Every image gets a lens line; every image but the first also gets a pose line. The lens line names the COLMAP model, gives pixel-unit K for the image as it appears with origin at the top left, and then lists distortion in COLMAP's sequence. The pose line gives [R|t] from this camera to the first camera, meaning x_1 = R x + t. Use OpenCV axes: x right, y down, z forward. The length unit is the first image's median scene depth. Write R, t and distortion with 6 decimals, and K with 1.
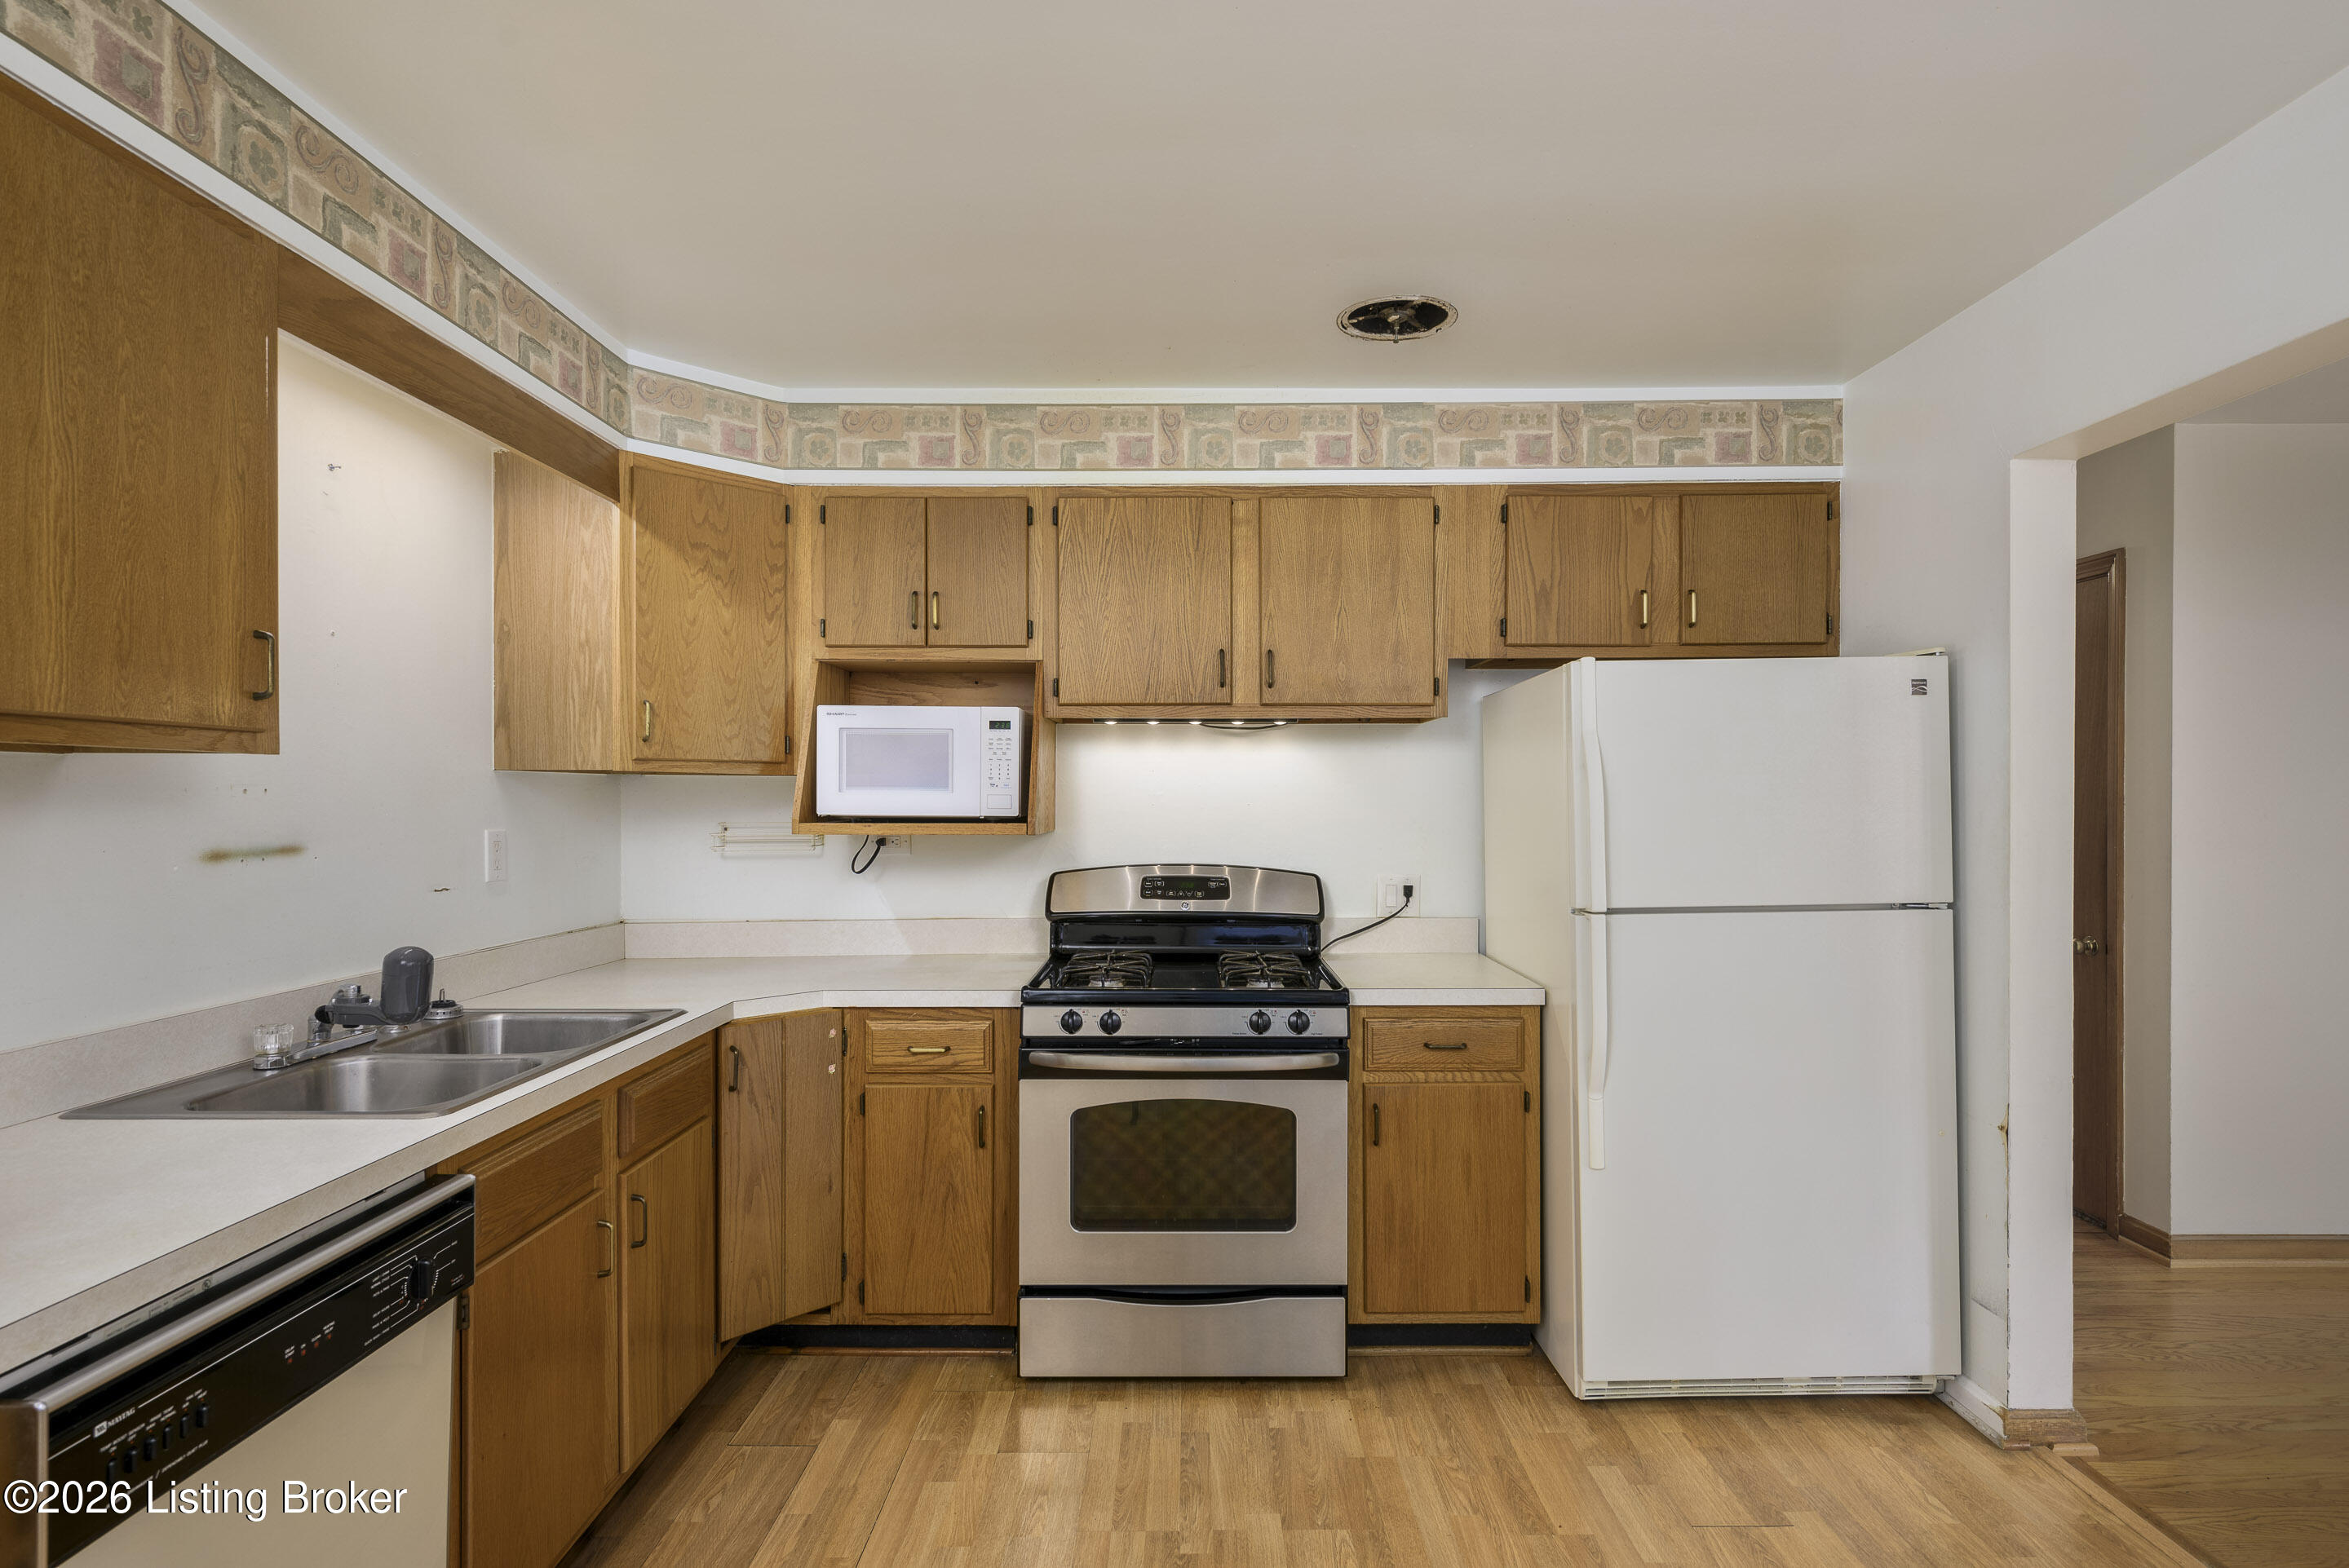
lens RADIAL K [[1155.5, 0, 1176.0], [0, 1155.5, 802.6], [0, 0, 1]] dist [-0.000504, 0.001038]
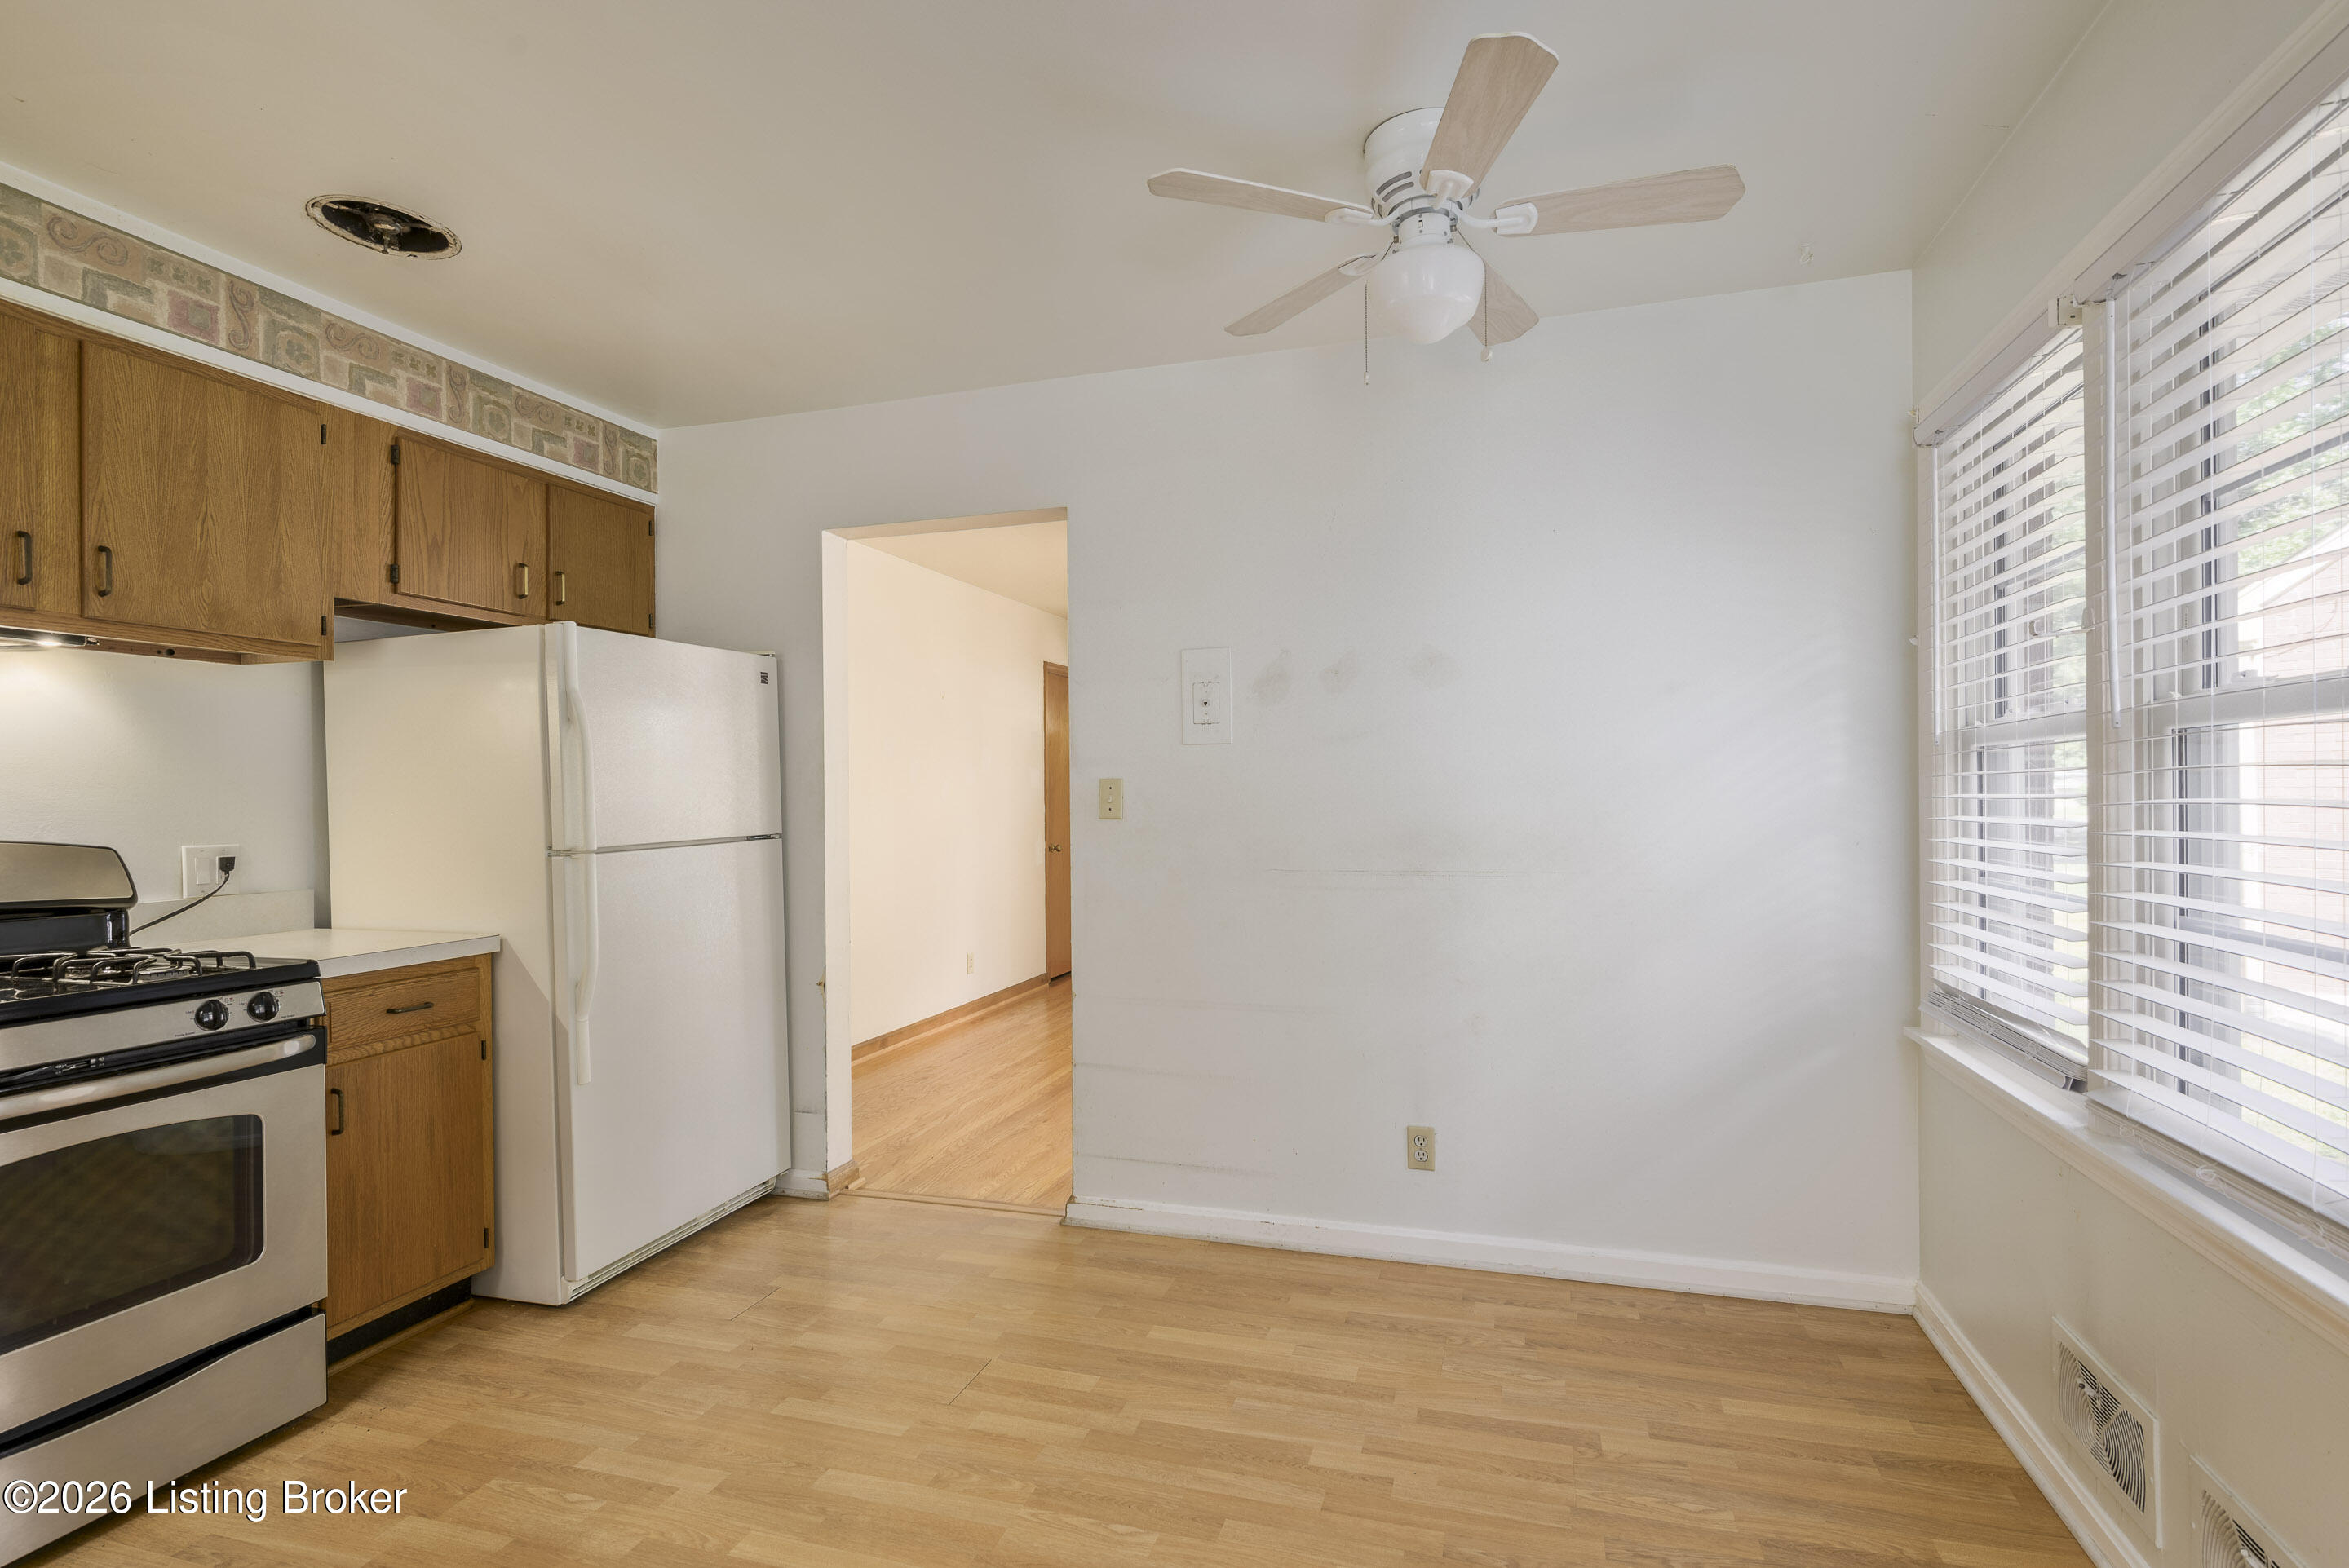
lens RADIAL K [[1155.5, 0, 1178.0], [0, 1155.5, 795.7], [0, 0, 1]] dist [-0.000504, 0.001038]
pose [[0.290141, 0.000291, 0.956984, -0.489602], [0.013377, 0.999901, -0.004360, 0.048791], [-0.956890, 0.014067, 0.290108, 0.120524]]
